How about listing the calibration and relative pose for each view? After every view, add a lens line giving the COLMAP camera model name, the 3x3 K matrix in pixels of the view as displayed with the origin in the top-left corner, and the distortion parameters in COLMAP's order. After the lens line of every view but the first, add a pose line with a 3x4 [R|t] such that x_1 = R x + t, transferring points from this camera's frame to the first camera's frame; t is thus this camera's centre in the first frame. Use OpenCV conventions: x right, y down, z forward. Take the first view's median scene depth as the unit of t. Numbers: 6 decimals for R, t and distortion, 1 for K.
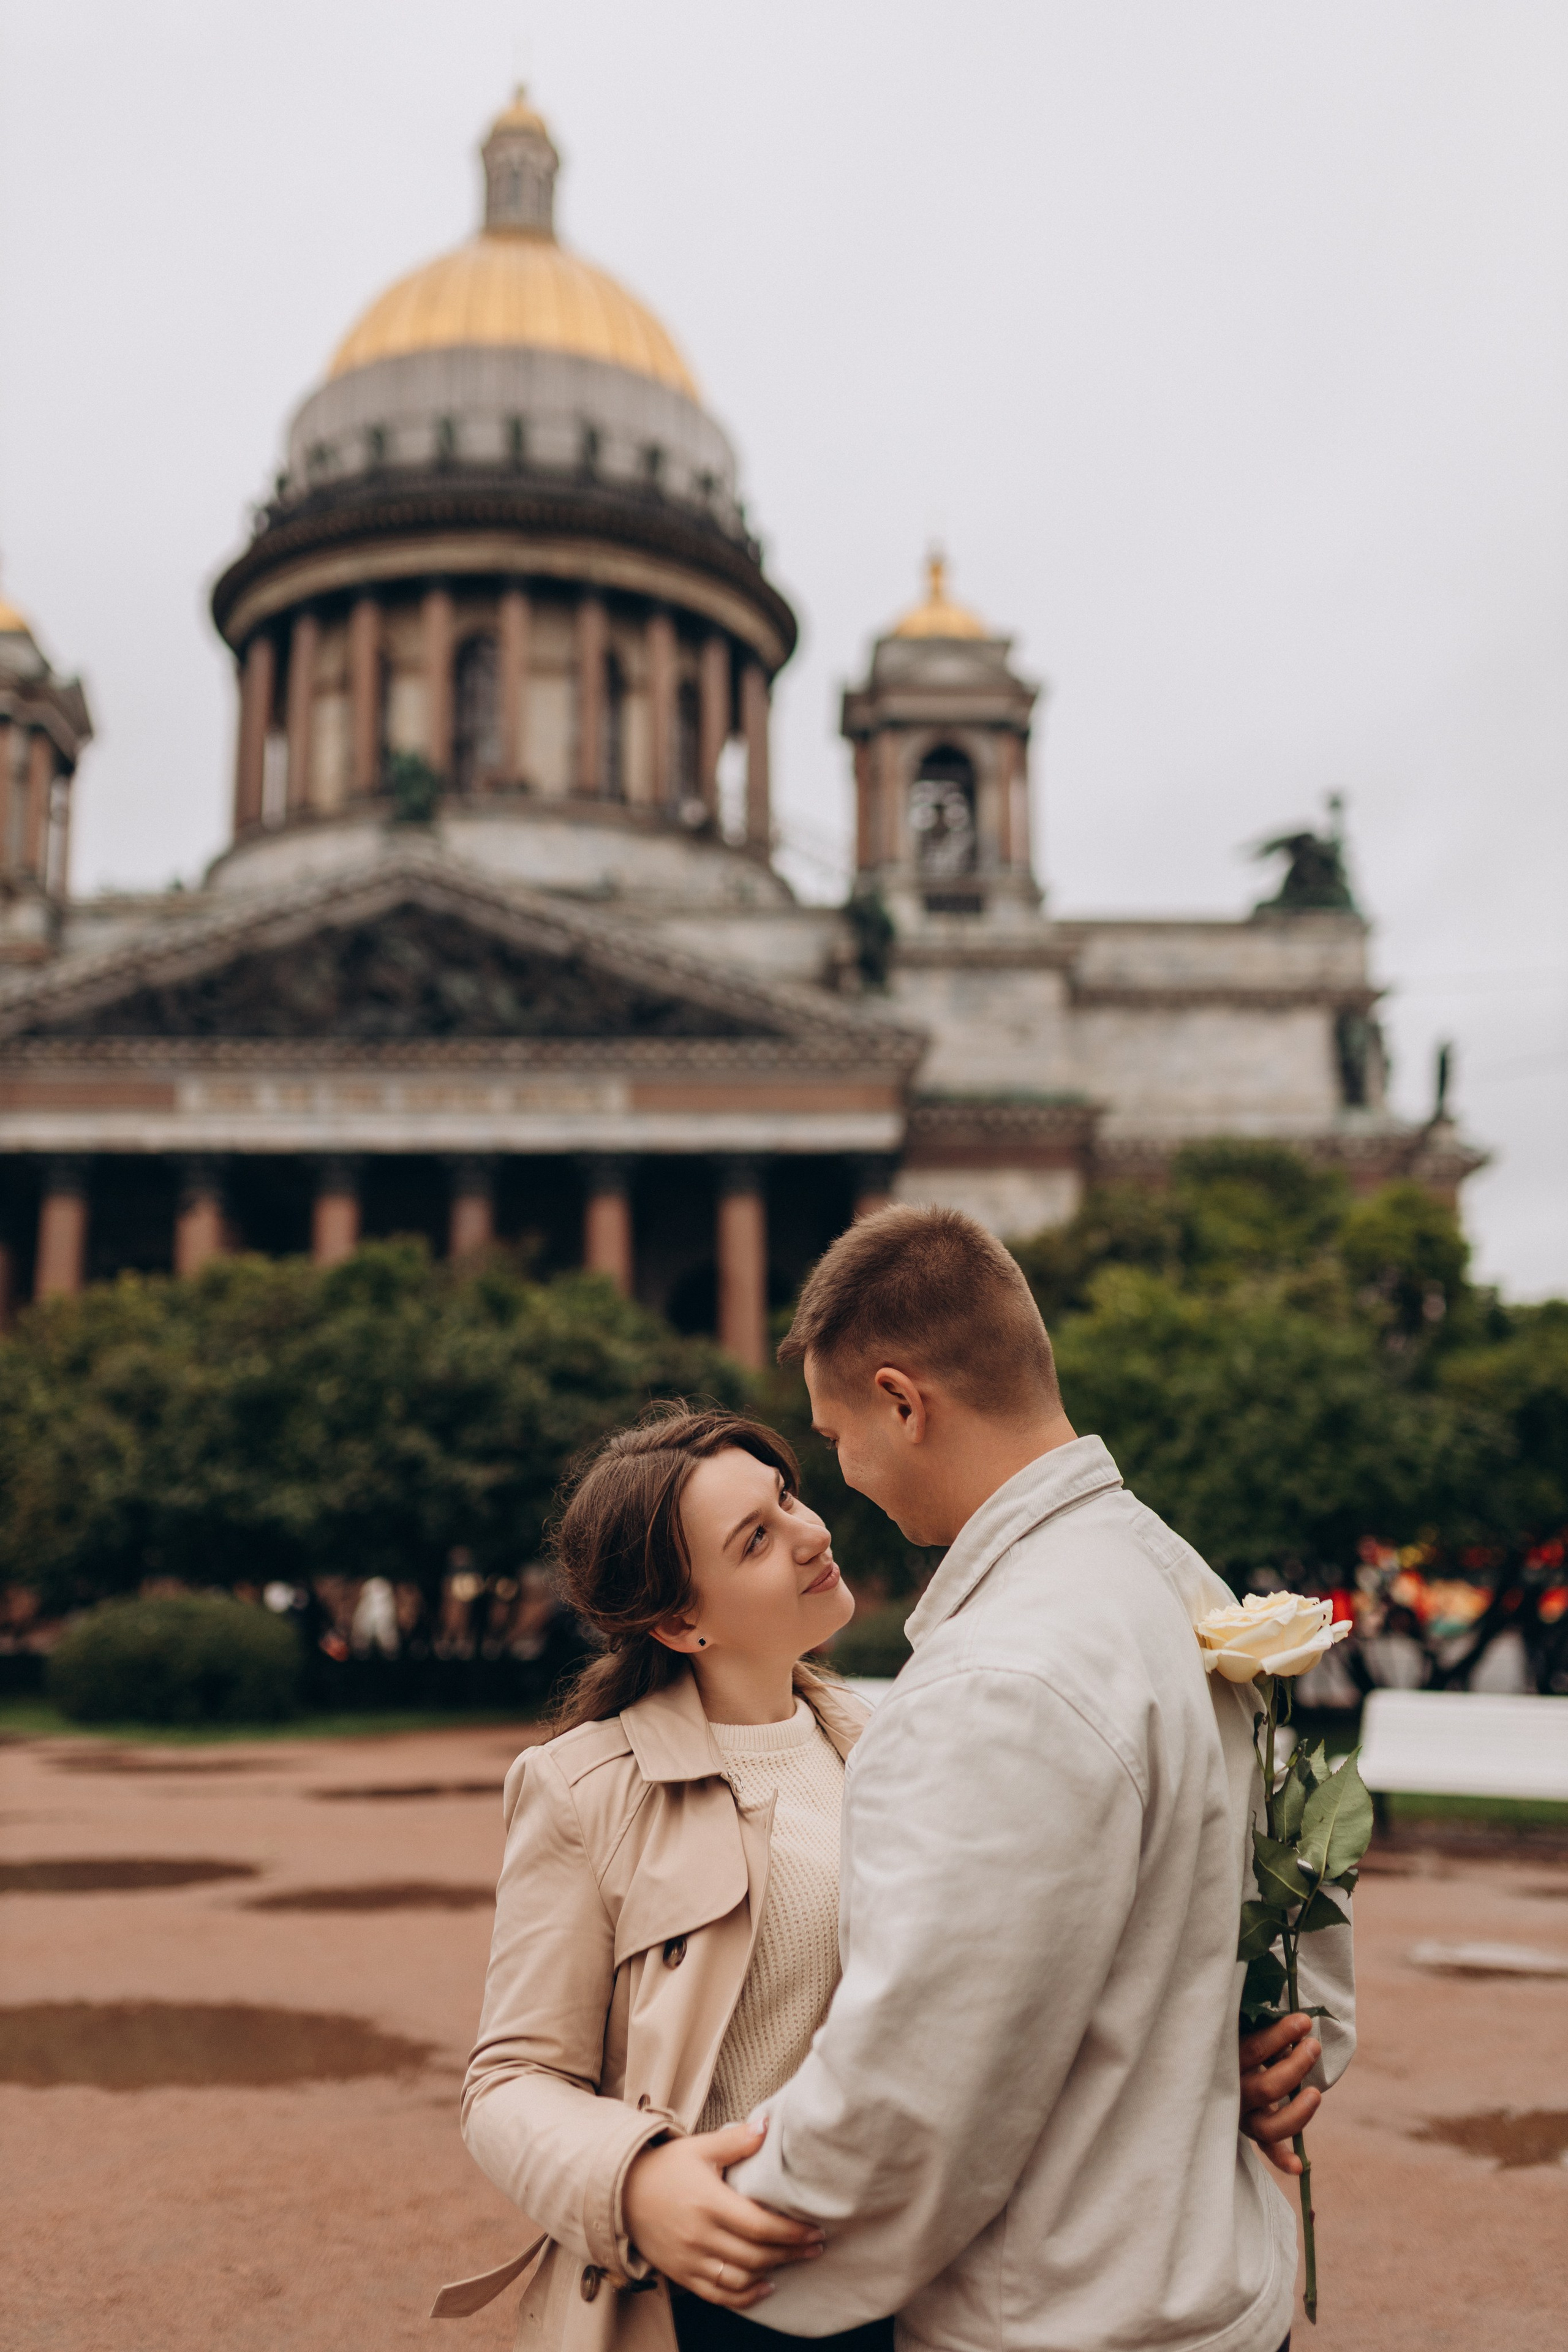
lens RADIAL K [[2194.1, 0, 784.0], [0, 2194.1, 1176.0], [0, 0, 1]] dist [-0.015409, 0.026613]
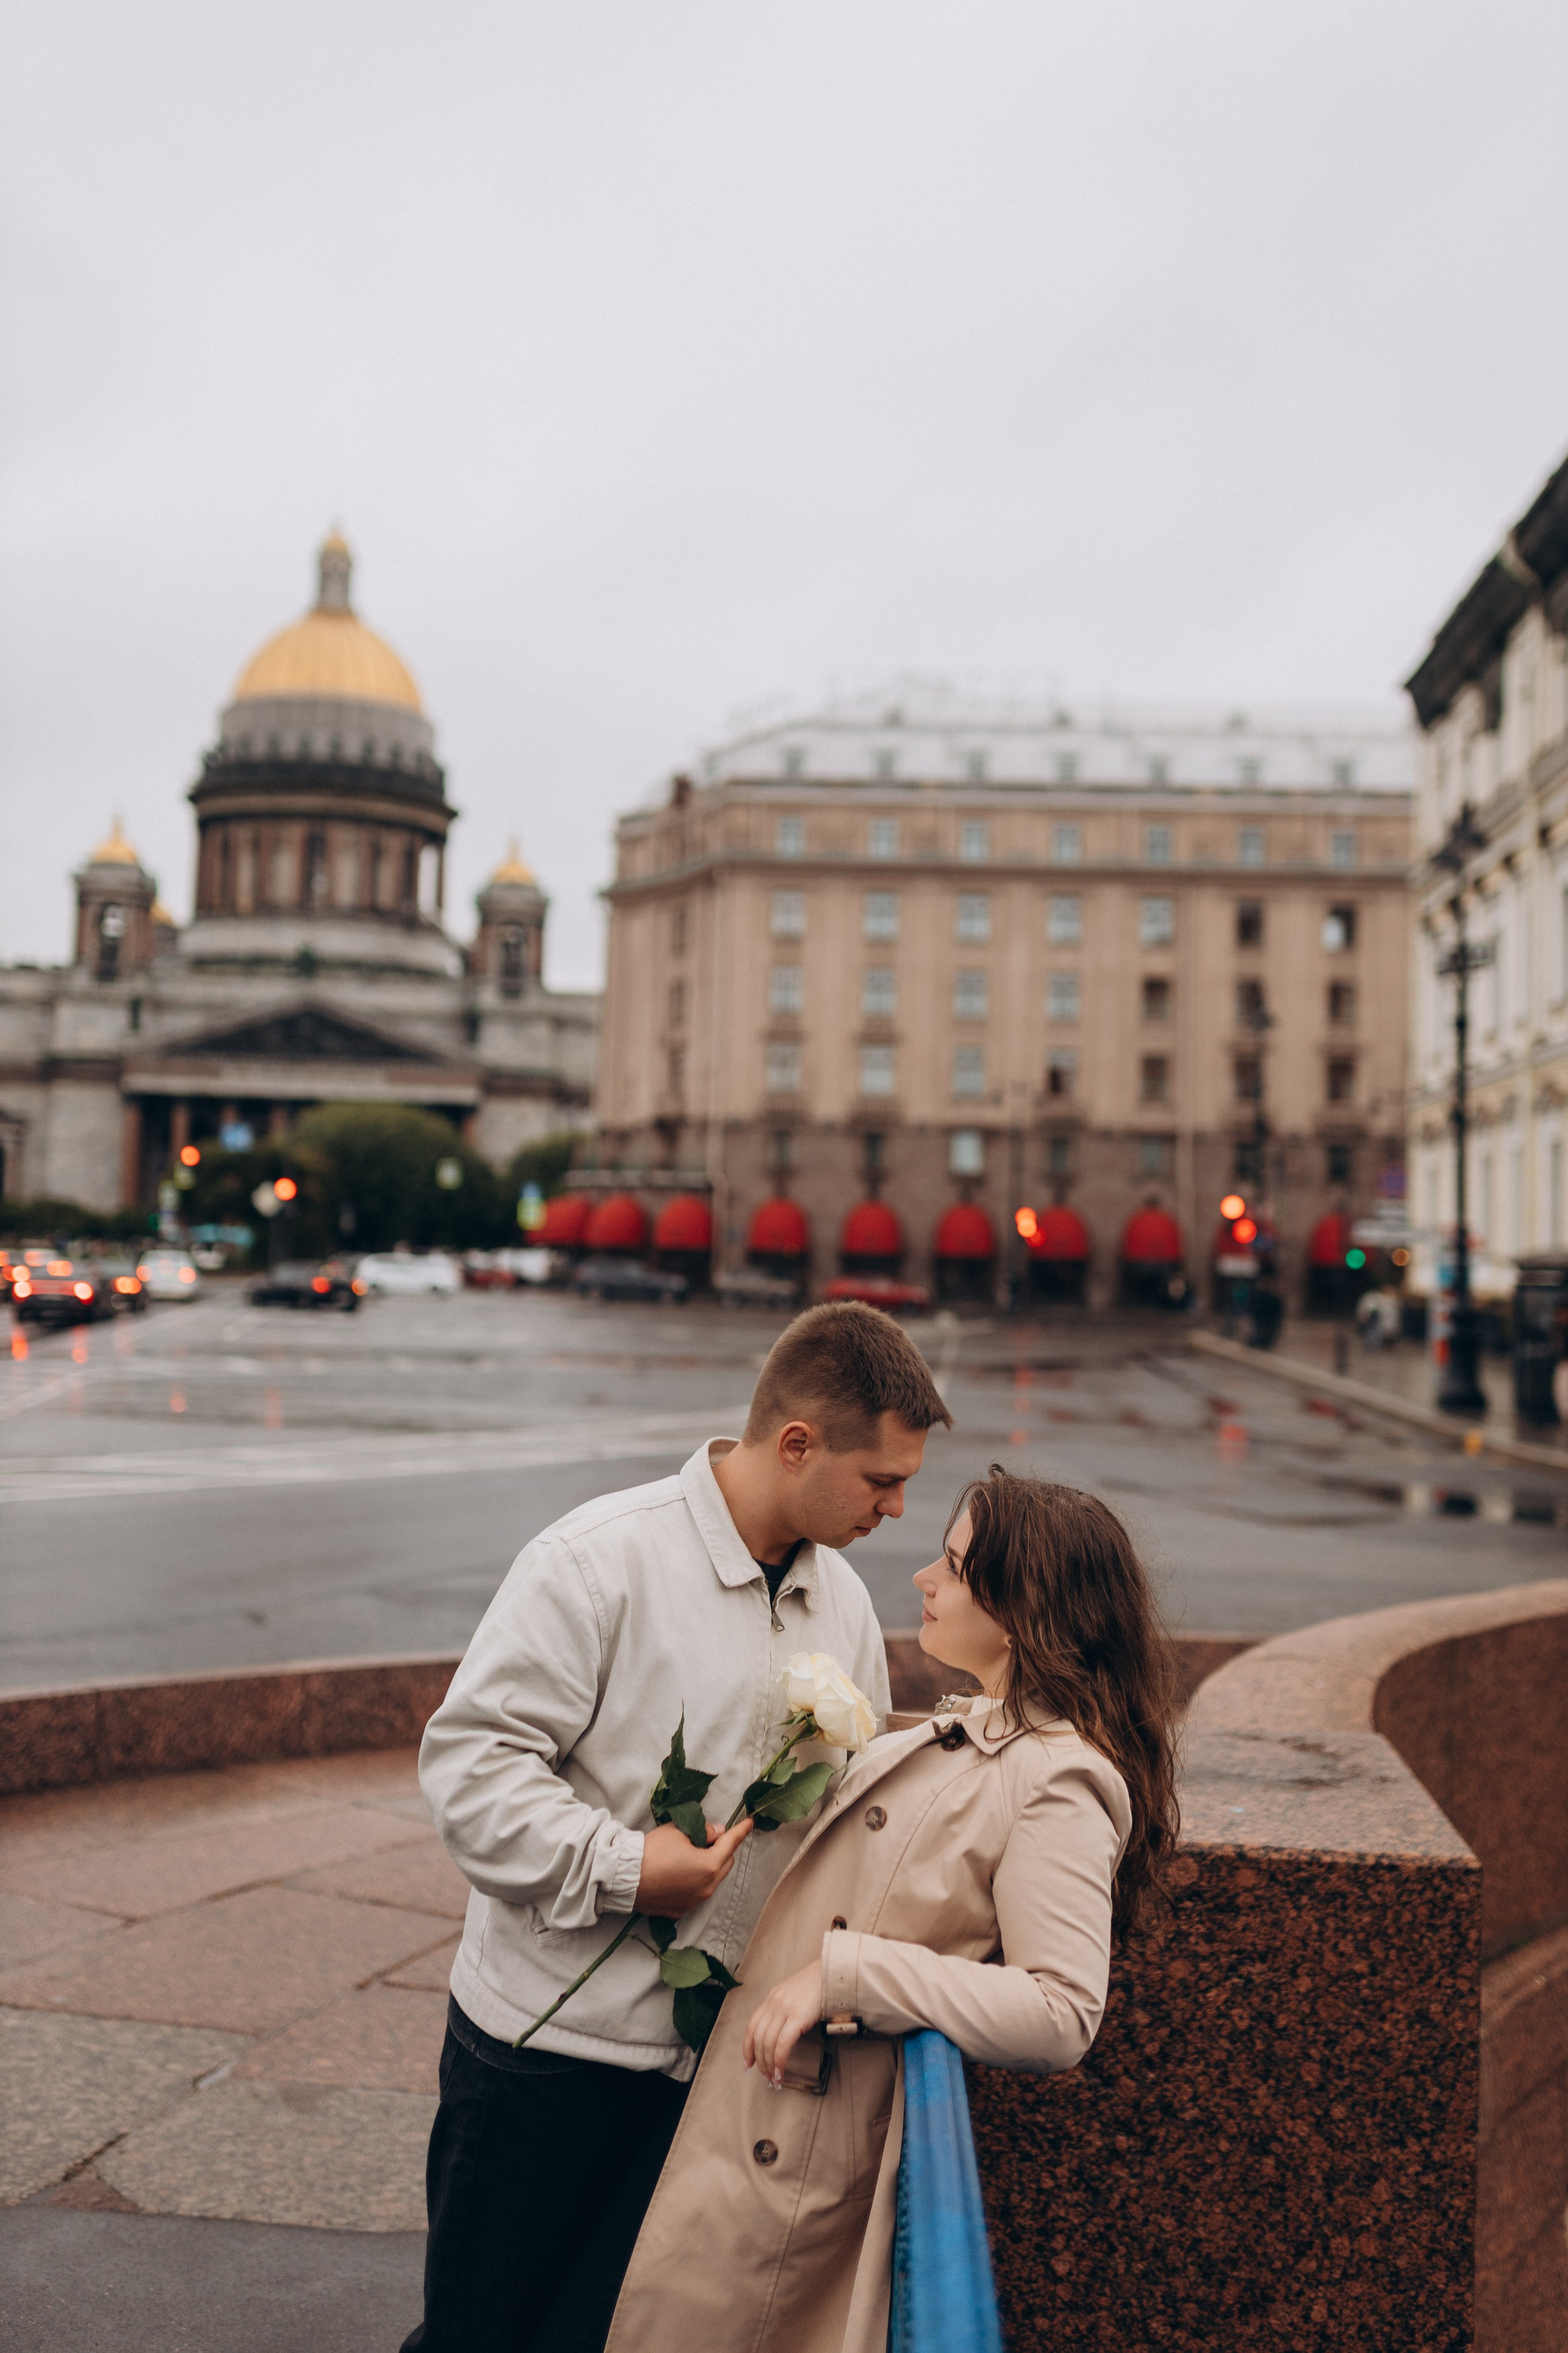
lens RADIAL K [[2376.3, 0, 855.2], [0, 2376.3, 1069.4], [0, 0, 1]] dist [-0.007514, 0.021601]
pose [[0.986154, 0.041622, 0.160524, 0.032897], [-0.058870, 0.992808, 0.104240, -0.357995], [-0.155031, -0.112247, 0.981512, -1.868577]]
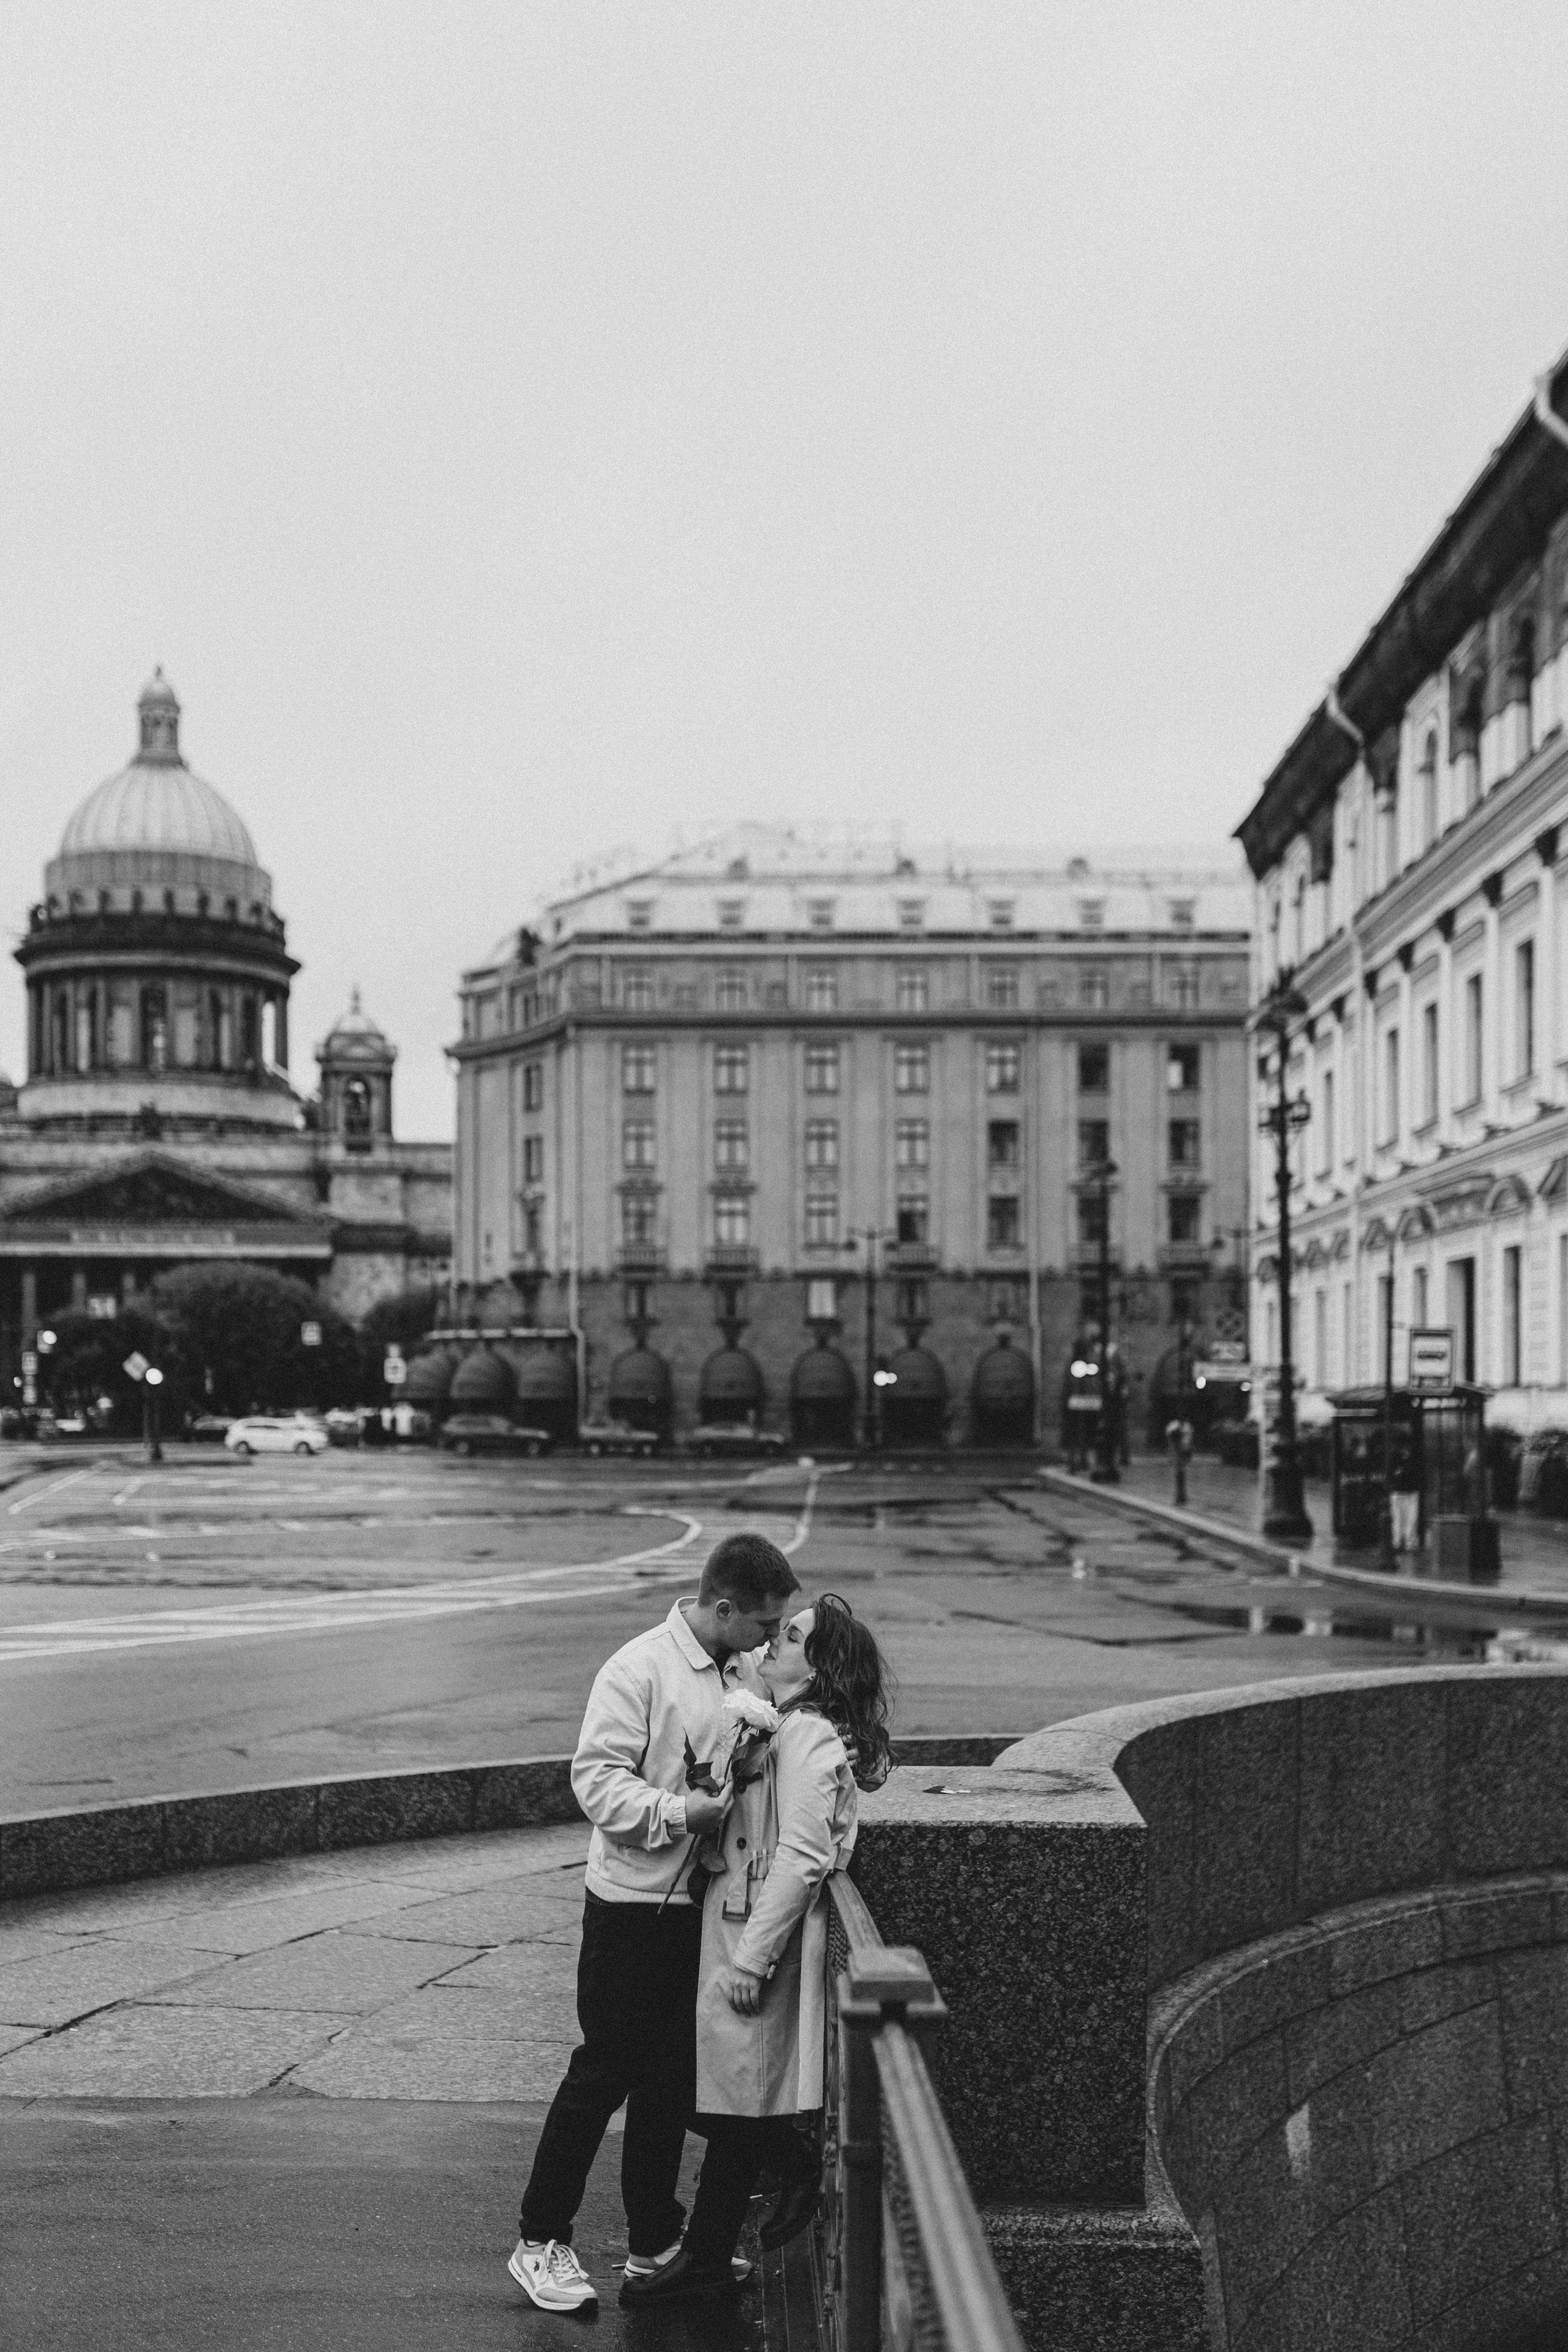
lens RADIAL K [[2369.2, 0, 836.4], [0, 2369.2, 1419.5], [0, 0, 1]] dist [-0.010148, -0.000914]
pose [[0.976710, -0.002465, 0.214548, 0.028084], [-0.038925, 0.981306, 0.188476, -0.363692], [-0.211002, -0.192438, 0.958356, -1.888334]]
